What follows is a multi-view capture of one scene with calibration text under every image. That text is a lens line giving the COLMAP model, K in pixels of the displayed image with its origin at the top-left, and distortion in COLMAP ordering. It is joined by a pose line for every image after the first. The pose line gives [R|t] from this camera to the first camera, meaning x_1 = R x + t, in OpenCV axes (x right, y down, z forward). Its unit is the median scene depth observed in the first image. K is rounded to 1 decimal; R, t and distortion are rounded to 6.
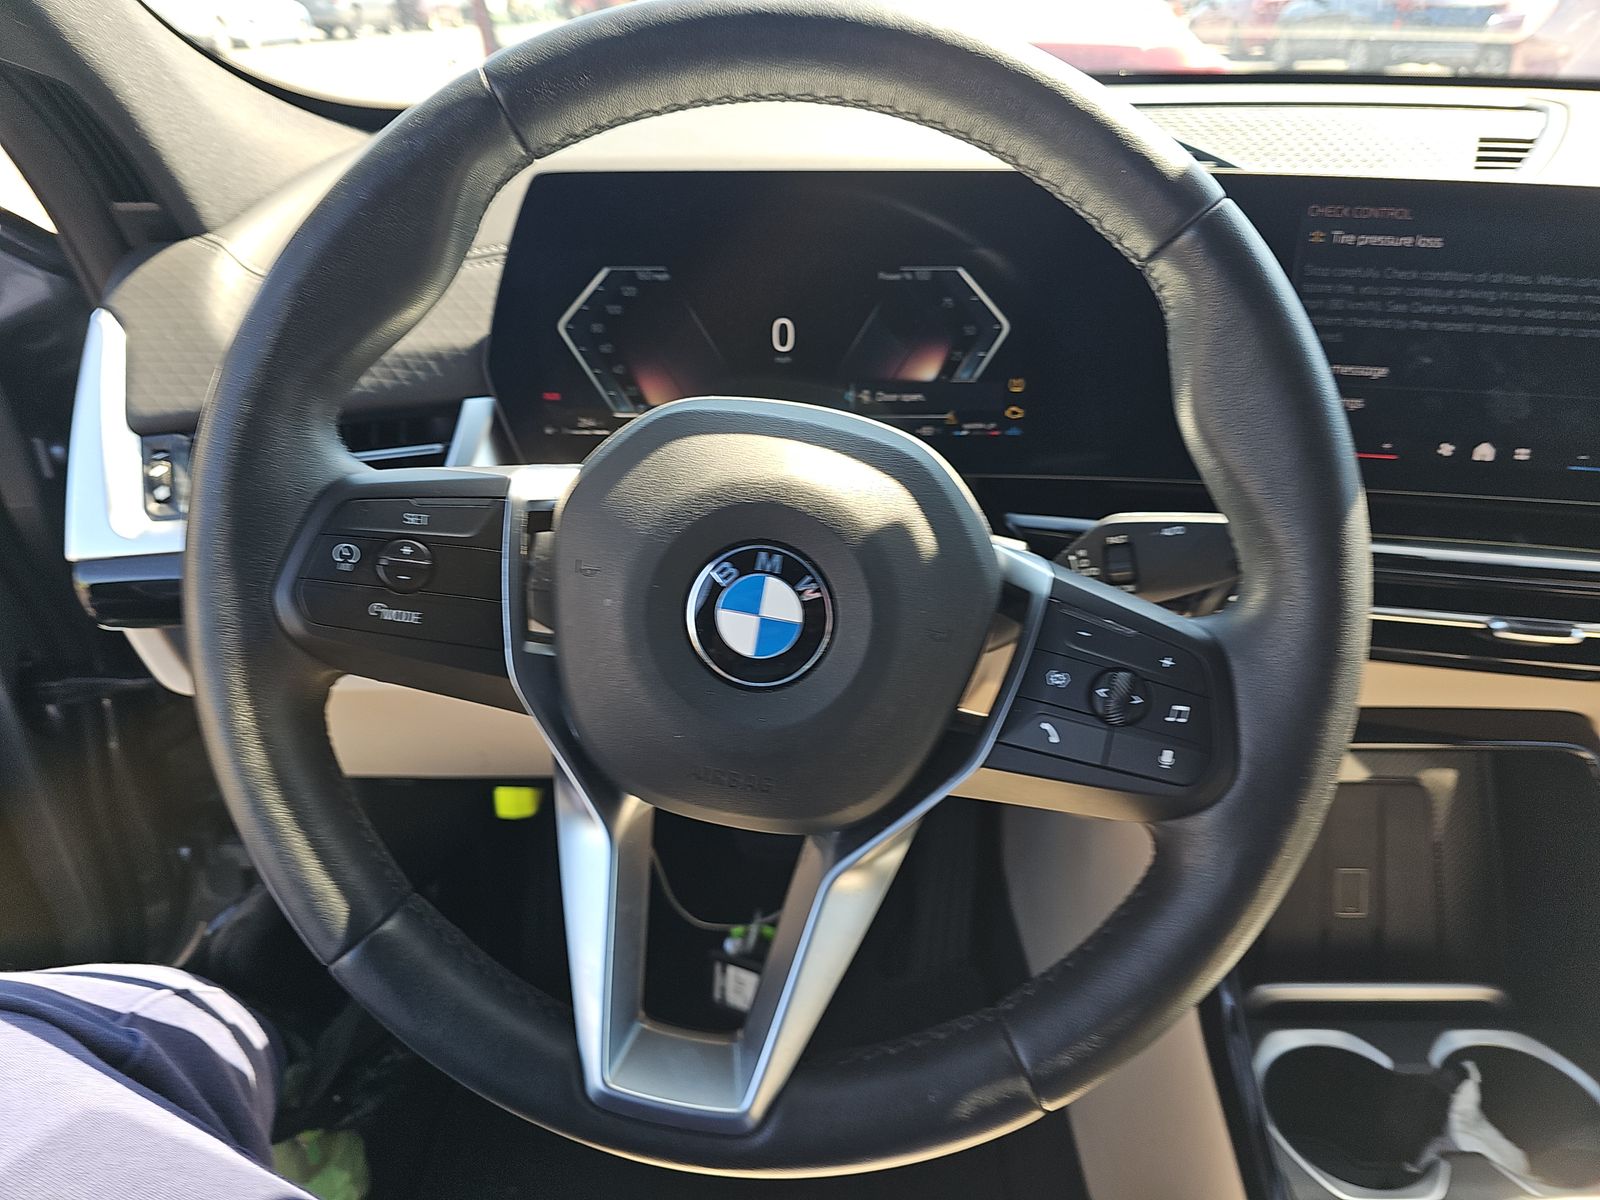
lens RADIAL K [[1075.2, 0, 799.3], [0, 1075.2, 636.1], [0, 0, 1]] dist [0.000564, 0.000250]
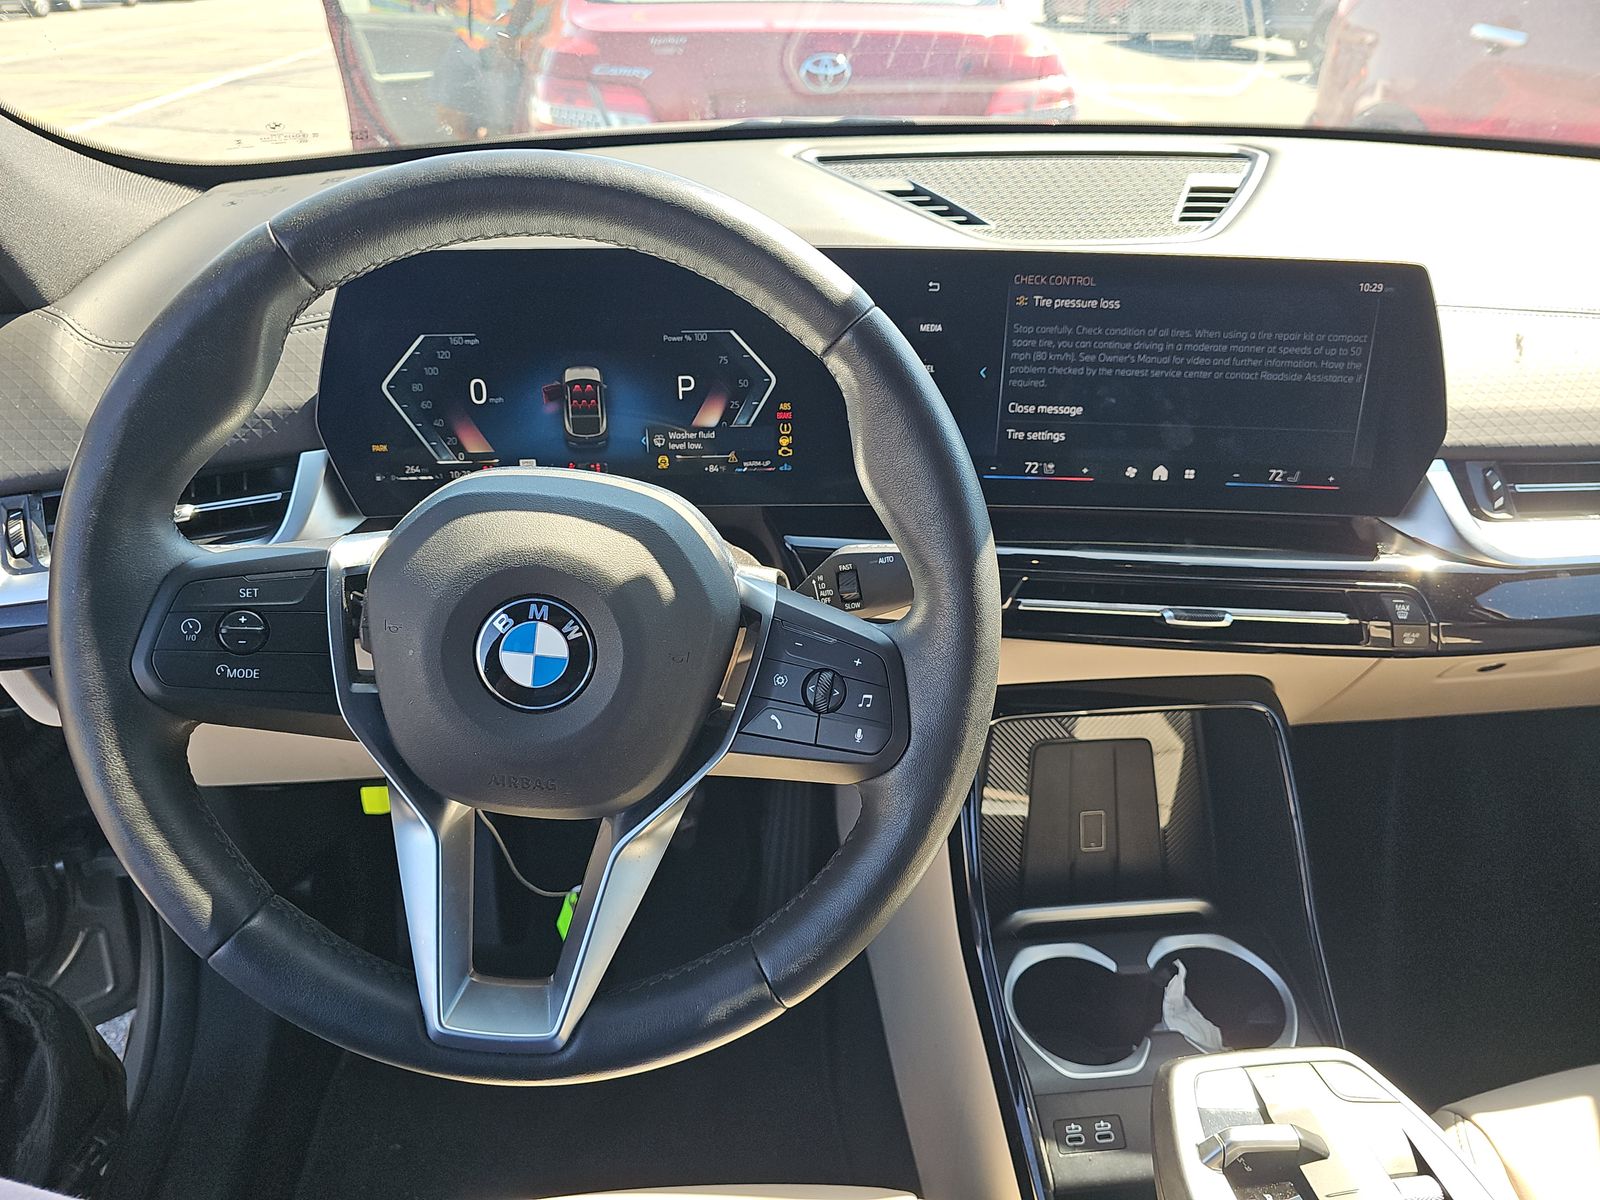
lens RADIAL K [[1053.4, 0, 804.7], [0, 1053.4, 645.0], [0, 0, 1]] dist [0.068306, -0.088992]
pose [[0.992944, -0.047796, 0.108524, 0.089672], [0.044022, 0.998348, 0.036910, -0.037874], [-0.110109, -0.031872, 0.993408, -0.186535]]
